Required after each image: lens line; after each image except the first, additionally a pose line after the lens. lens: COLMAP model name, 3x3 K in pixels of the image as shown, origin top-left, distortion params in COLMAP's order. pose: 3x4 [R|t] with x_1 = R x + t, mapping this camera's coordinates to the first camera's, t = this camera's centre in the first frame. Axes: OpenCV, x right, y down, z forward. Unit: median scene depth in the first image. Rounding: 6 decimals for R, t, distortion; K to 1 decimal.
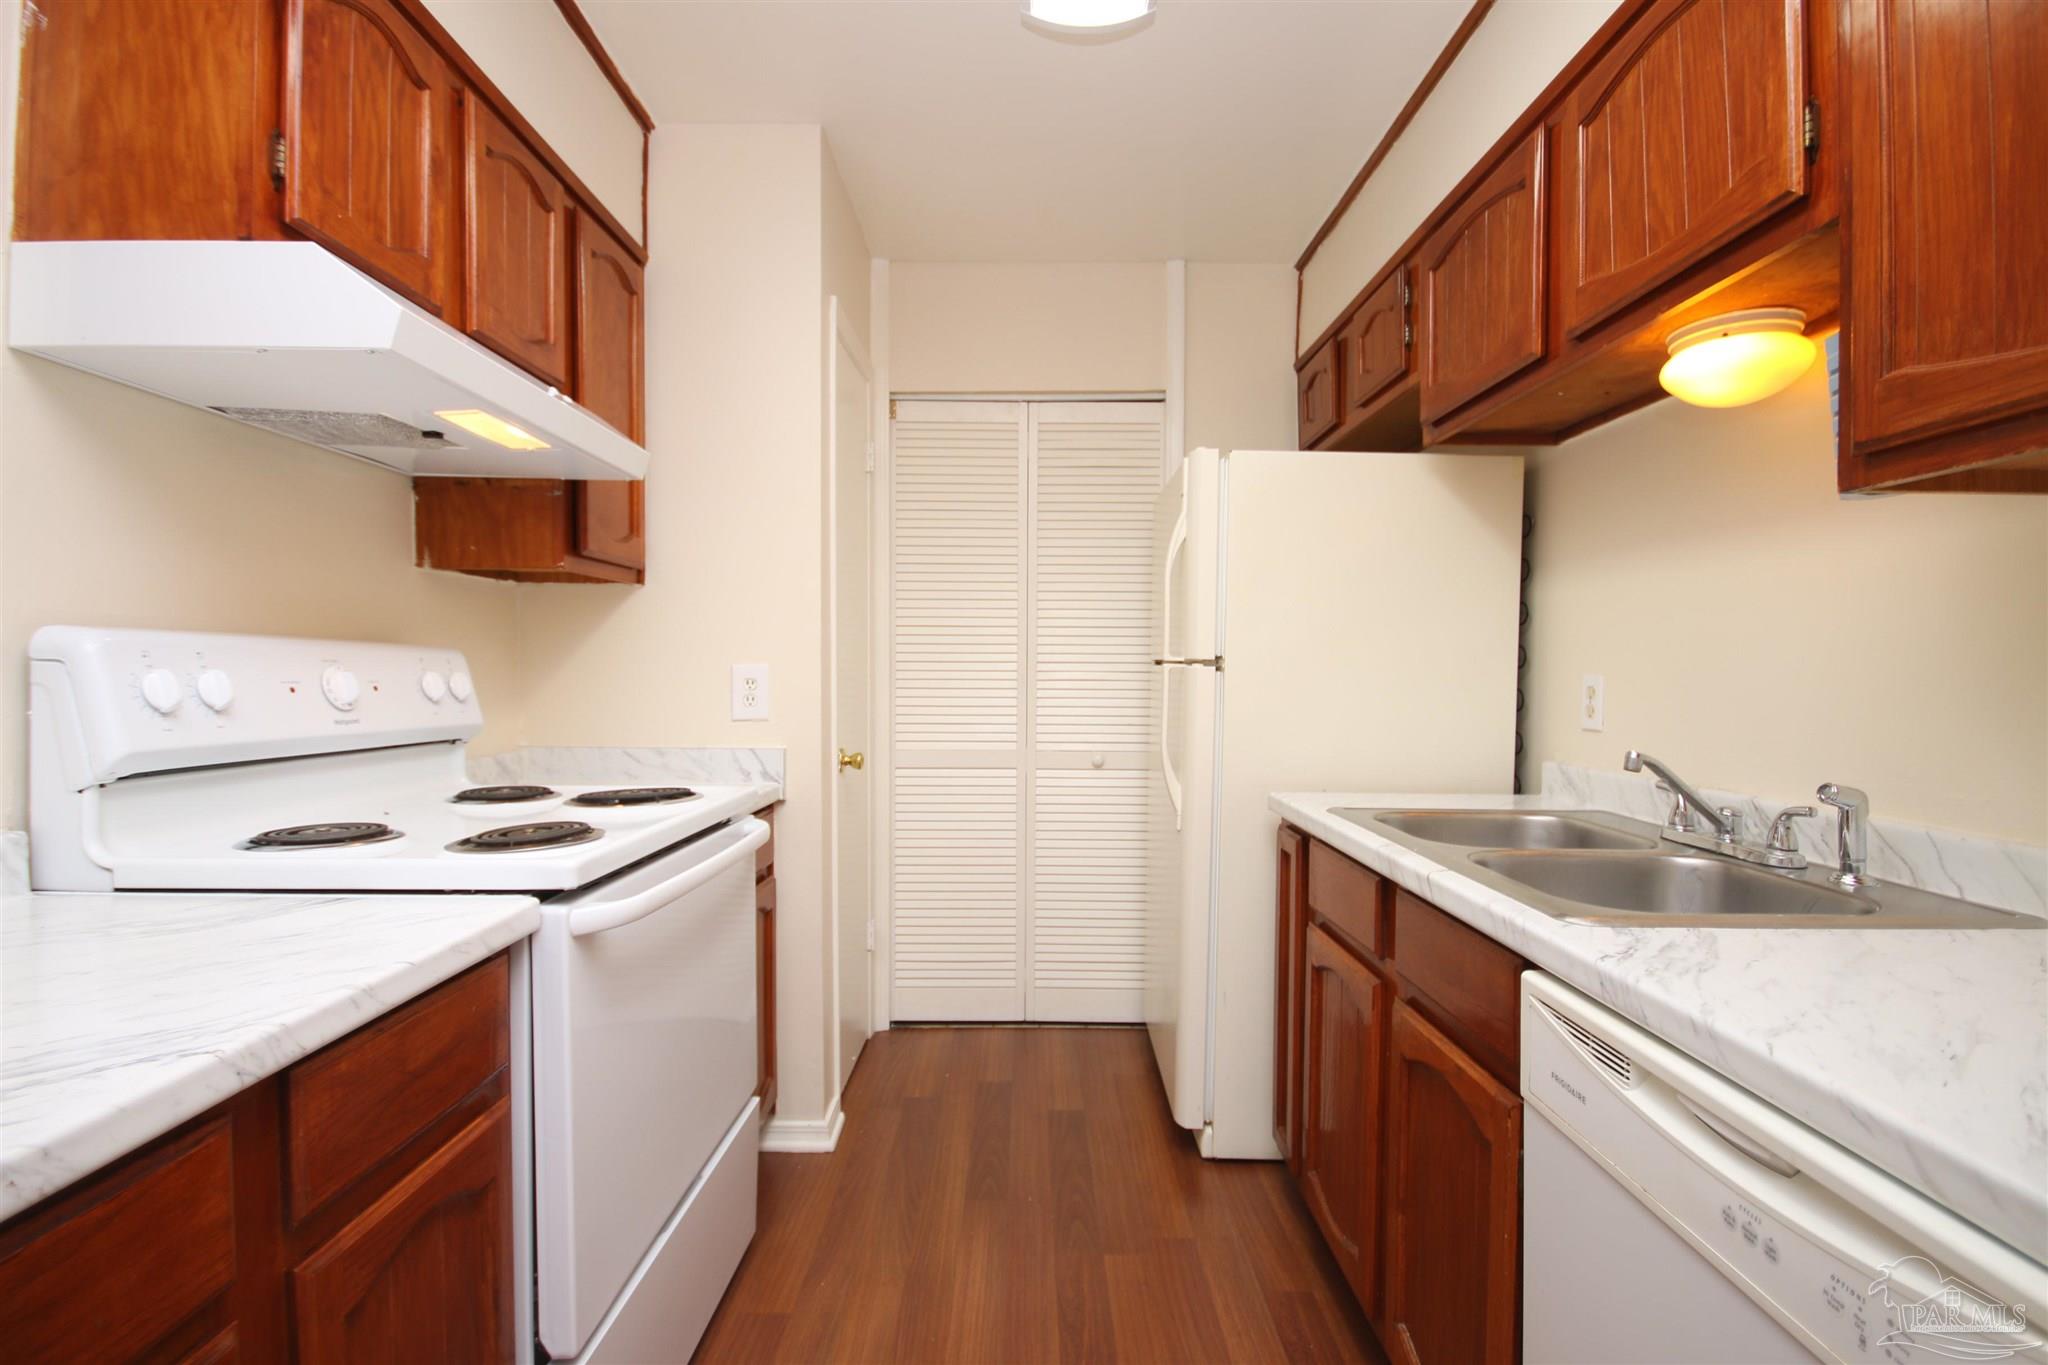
lens RADIAL K [[948.4, 0, 1020.2], [0, 948.4, 689.2], [0, 0, 1]] dist [0.019126, -0.018072]
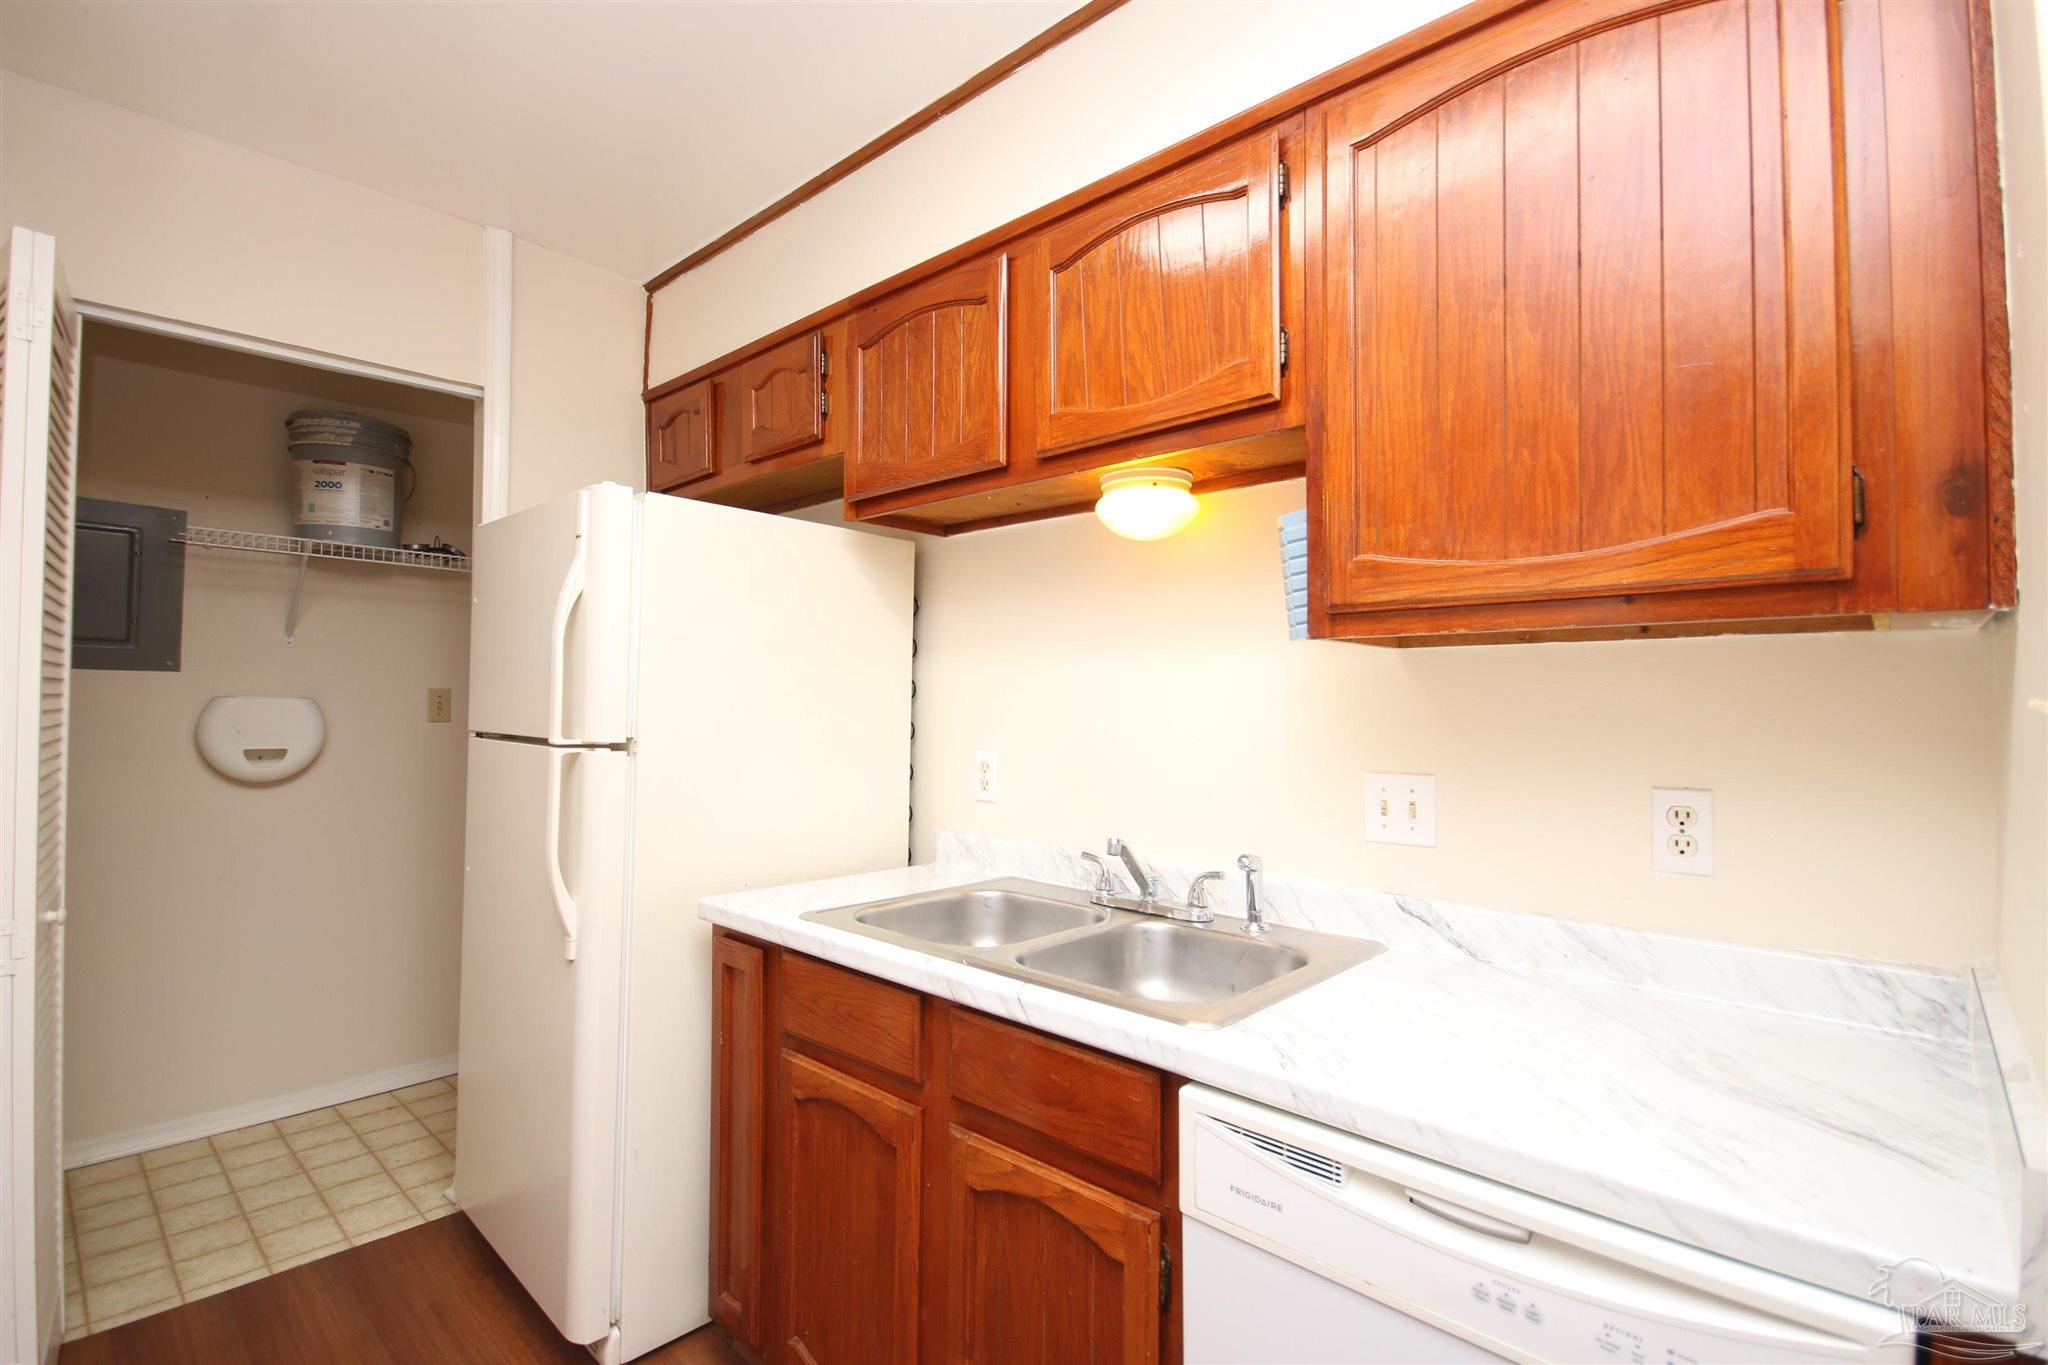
lens RADIAL K [[948.4, 0, 1020.2], [0, 948.4, 689.2], [0, 0, 1]] dist [0.019126, -0.018072]
pose [[0.680743, 0.010628, 0.732445, -0.254919], [0.011951, 0.999601, -0.025612, -0.081636], [-0.732425, 0.026189, 0.680344, 0.305779]]
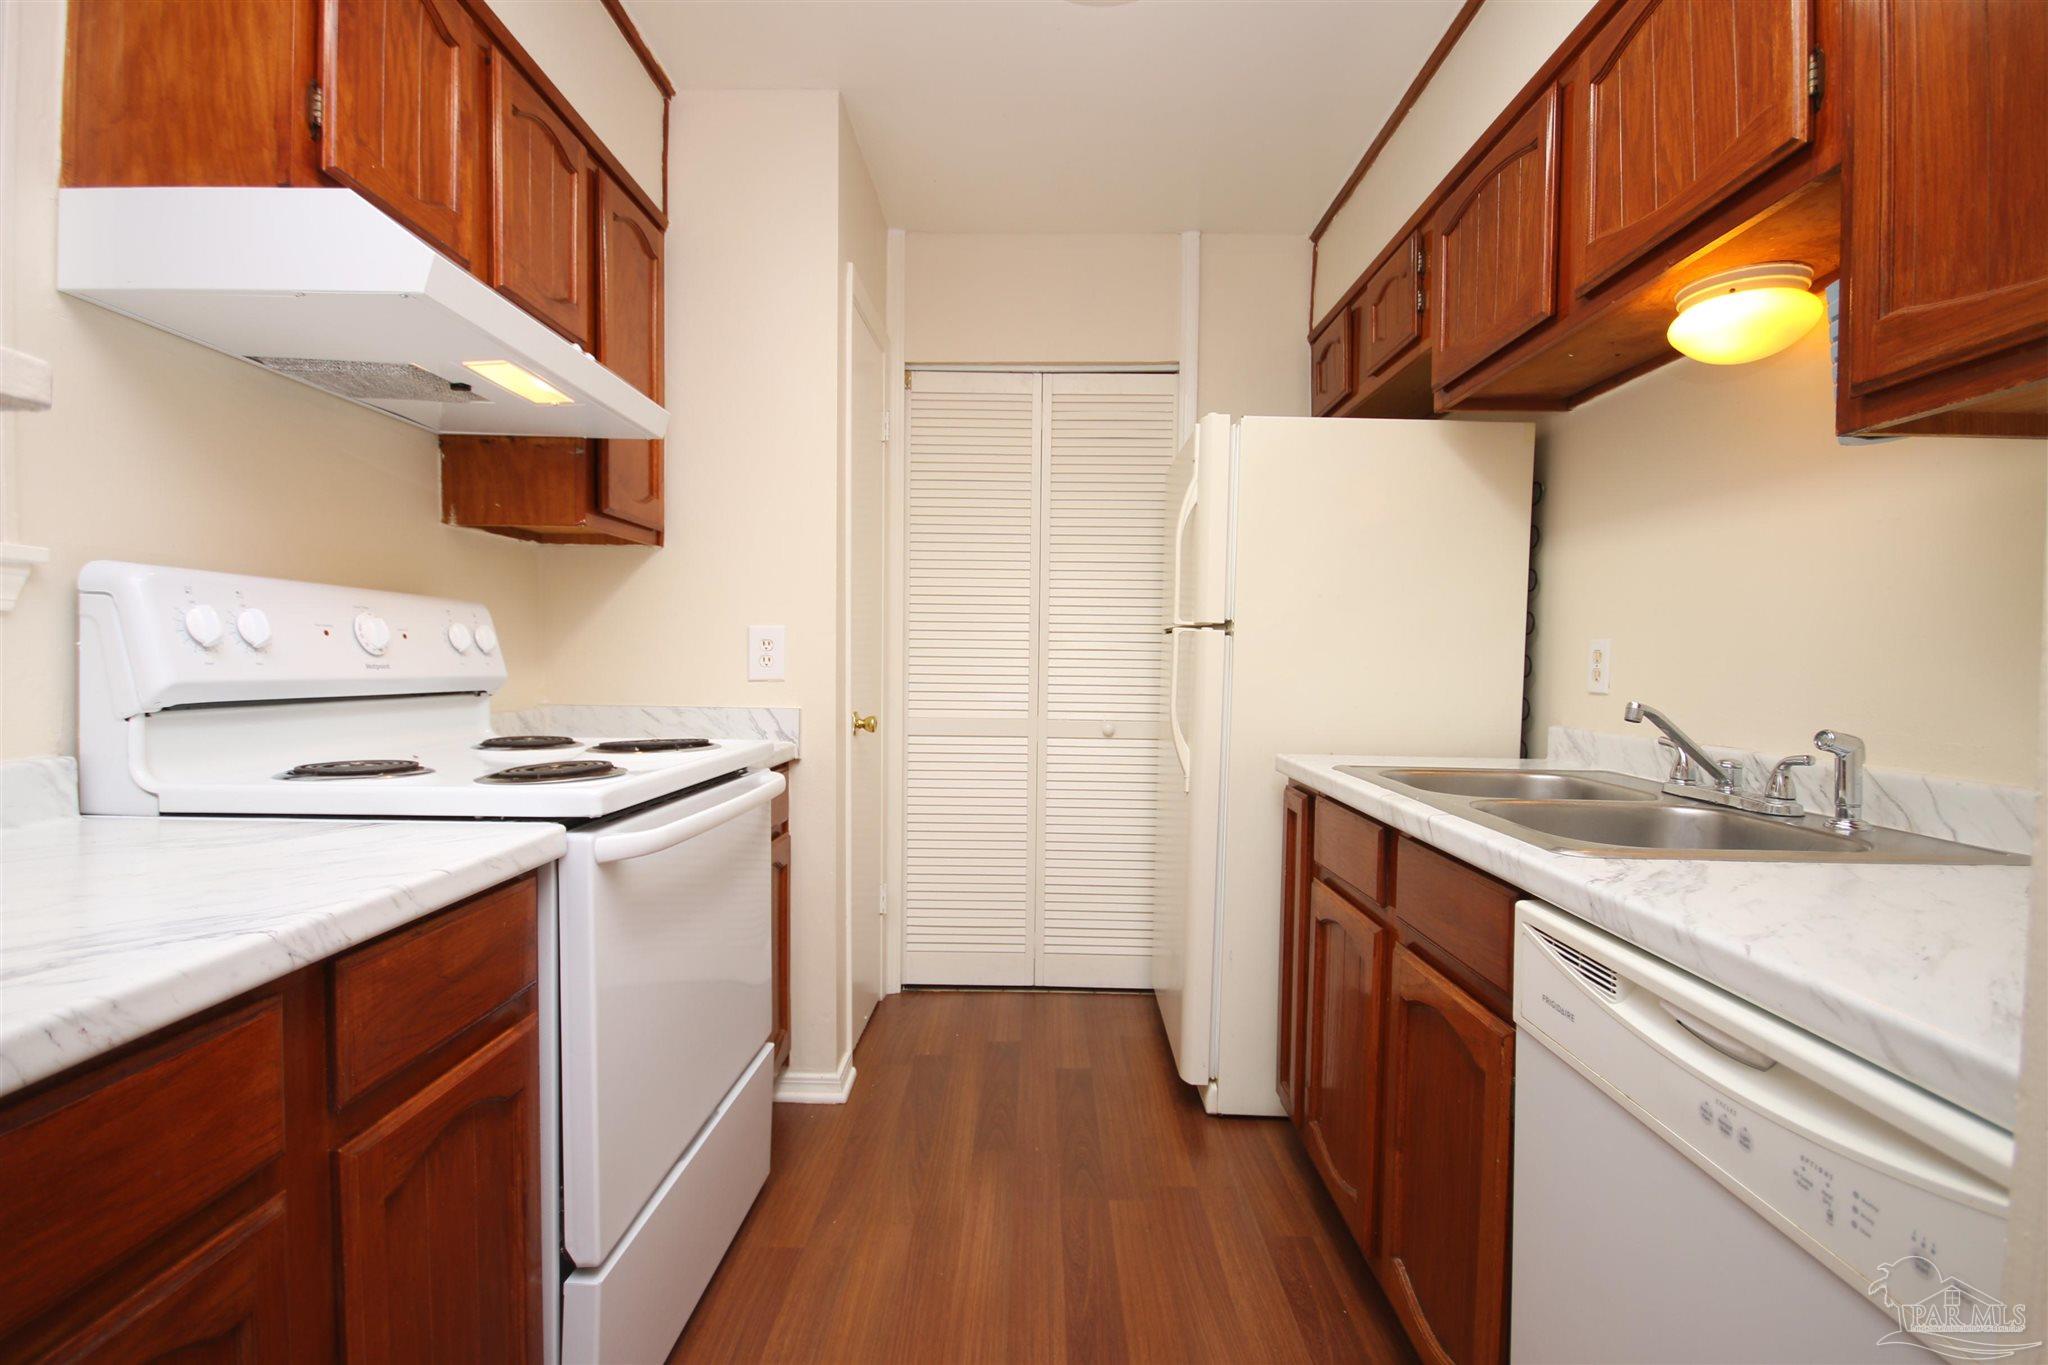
lens RADIAL K [[948.4, 0, 1020.2], [0, 948.4, 689.2], [0, 0, 1]] dist [0.019126, -0.018072]
pose [[0.999879, 0.008153, -0.013248, 0.002419], [-0.007986, 0.999888, 0.012626, 0.043214], [0.013350, -0.012518, 0.999833, -0.023421]]
